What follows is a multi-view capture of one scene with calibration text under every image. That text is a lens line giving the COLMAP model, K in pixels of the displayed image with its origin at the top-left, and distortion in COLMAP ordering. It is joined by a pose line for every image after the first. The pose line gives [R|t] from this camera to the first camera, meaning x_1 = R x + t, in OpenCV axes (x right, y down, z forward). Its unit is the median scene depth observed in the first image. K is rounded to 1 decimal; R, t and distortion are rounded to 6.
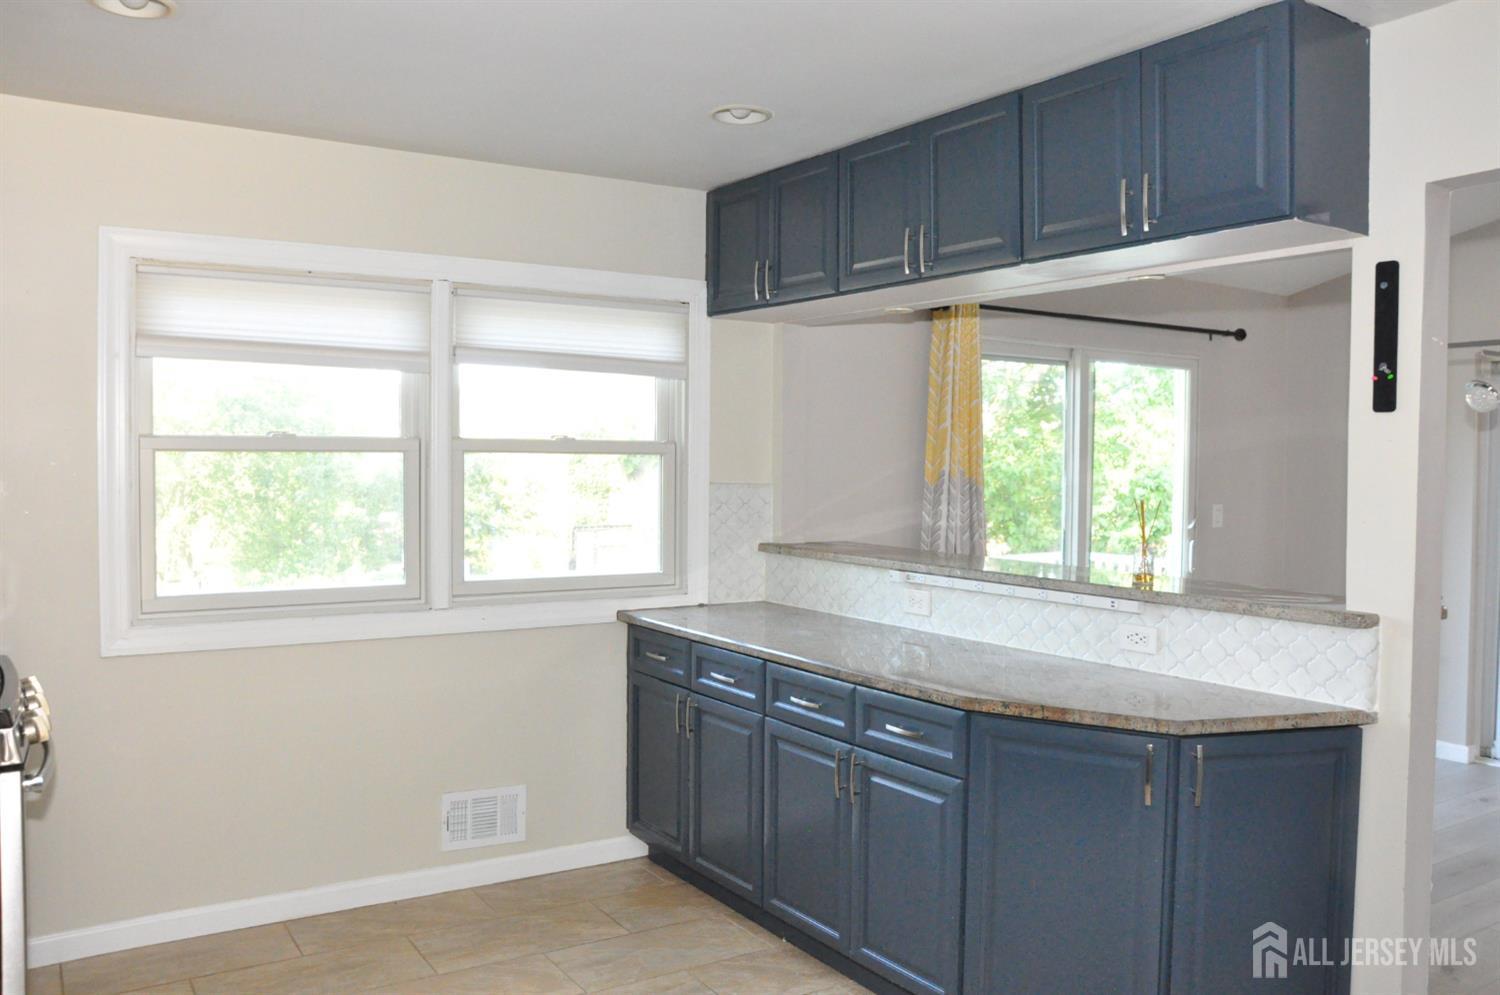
lens RADIAL K [[1174.9, 0, 750.0], [0, 1174.9, 497.5], [0, 0, 1]] dist [-0.136448, 0.119102]
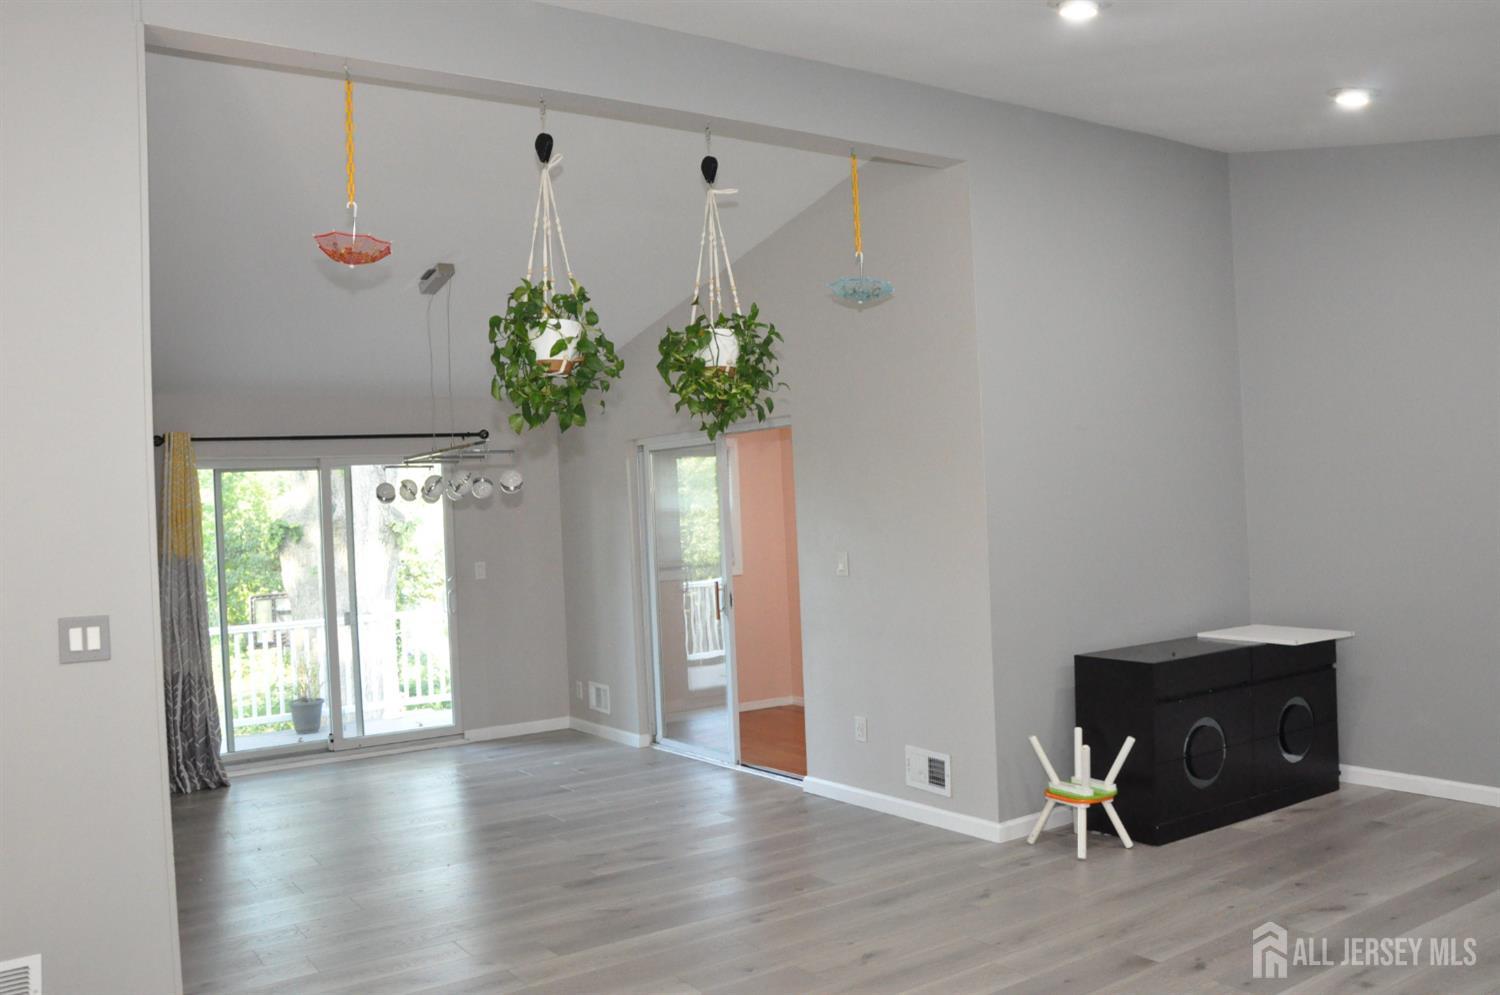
lens RADIAL K [[1227.0, 0, 767.7], [0, 1227.0, 498.7], [0, 0, 1]] dist [-0.155771, 0.134854]
pose [[0.998231, -0.055986, 0.020012, 0.724267], [0.056745, 0.997601, -0.039642, 0.007660], [-0.017745, 0.040708, 0.999014, -0.419298]]
